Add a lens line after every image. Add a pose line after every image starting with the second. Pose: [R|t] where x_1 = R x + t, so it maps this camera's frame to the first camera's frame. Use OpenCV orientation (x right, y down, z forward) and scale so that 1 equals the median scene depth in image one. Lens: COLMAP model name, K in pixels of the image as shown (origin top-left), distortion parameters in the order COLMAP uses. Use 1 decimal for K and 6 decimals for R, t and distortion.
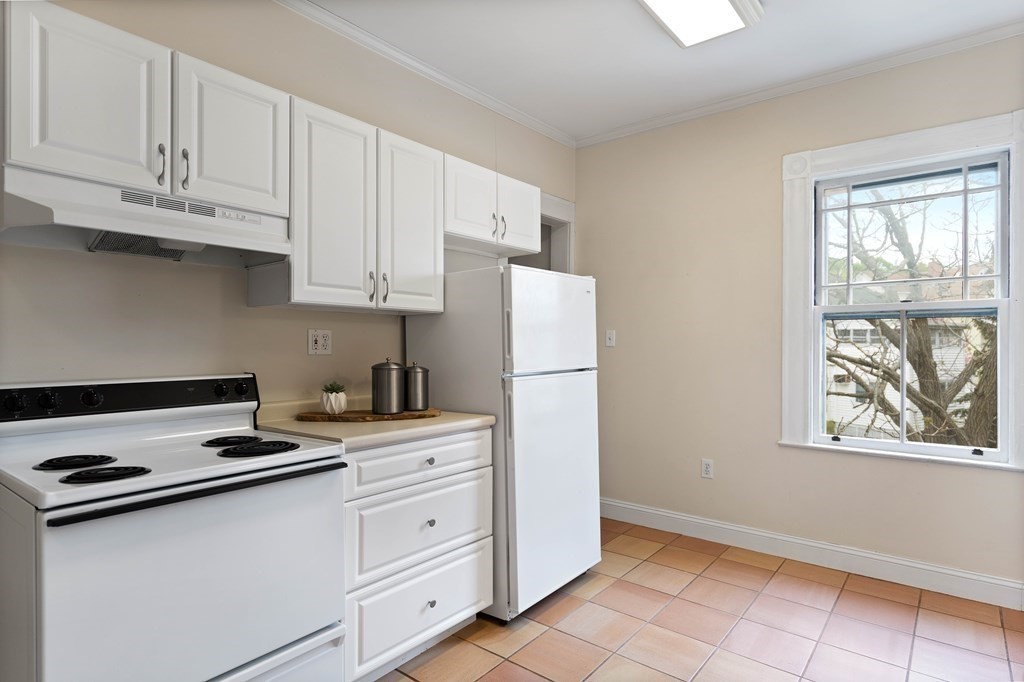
lens RADIAL K [[561.7, 0, 512.0], [0, 561.7, 341.0], [0, 0, 1]] dist [0.005680, 0.000850]
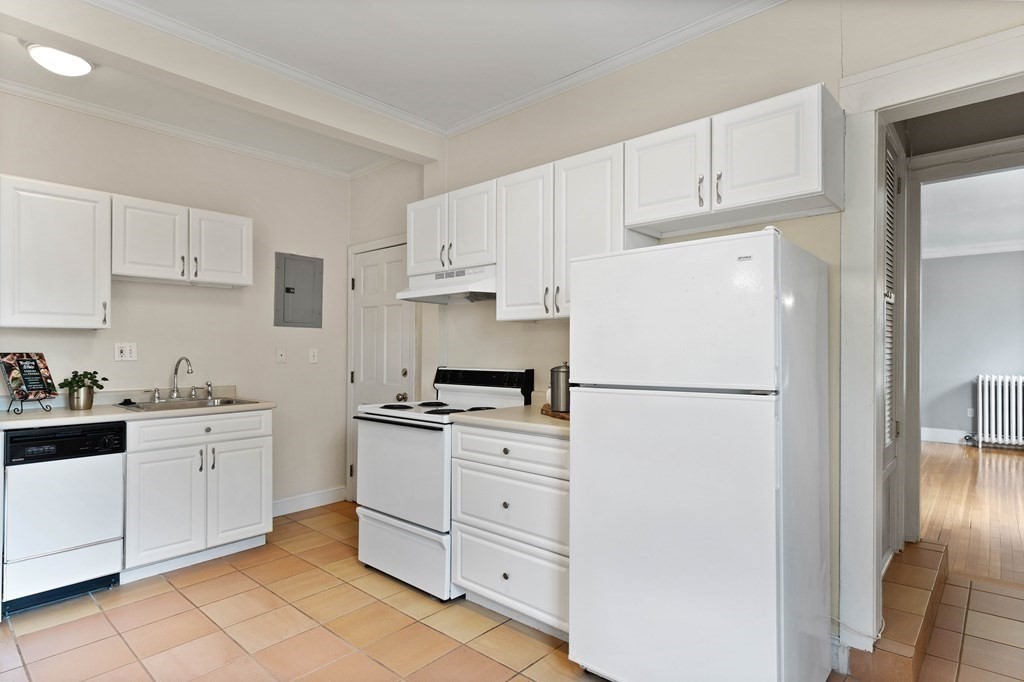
lens RADIAL K [[530.8, 0, 512.0], [0, 530.8, 341.0], [0, 0, 1]] dist [-0.002343, -0.000266]
pose [[-0.039818, -0.019377, -0.999019, 0.828312], [0.005531, 0.999792, -0.019612, 0.009081], [0.999192, -0.006307, -0.039703, 0.928128]]
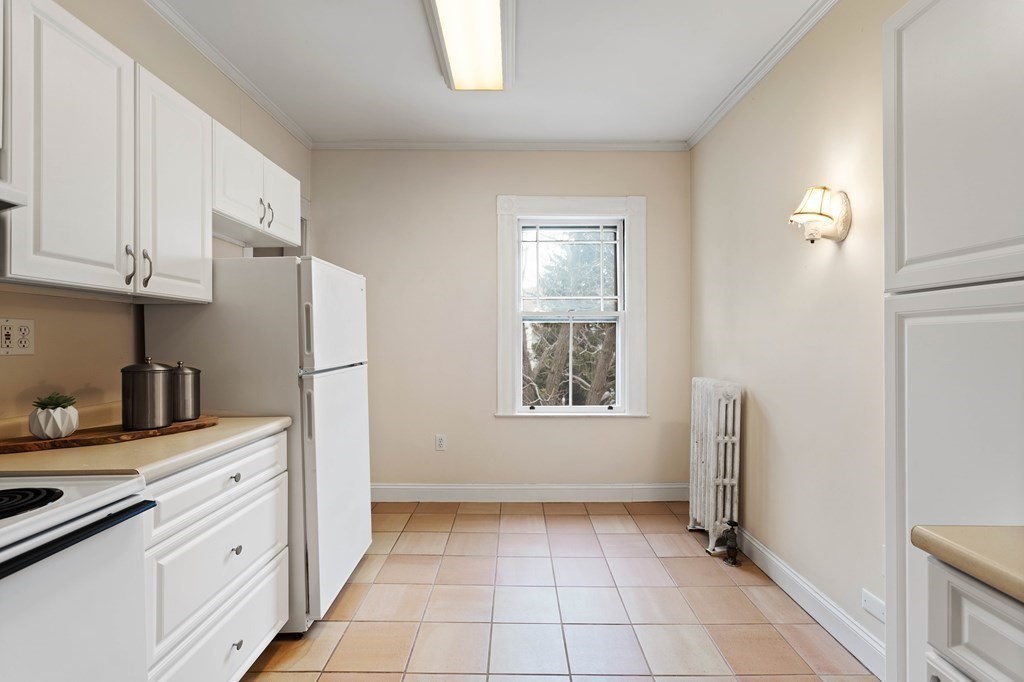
lens RADIAL K [[471.9, 0, 514.2], [0, 471.9, 335.5], [0, 0, 1]] dist [-0.000389, 0.000475]
pose [[0.777025, 0.004134, 0.629457, -0.235333], [-0.003195, 0.999991, -0.002624, -0.000439], [-0.629462, 0.000028, 0.777031, 0.159633]]
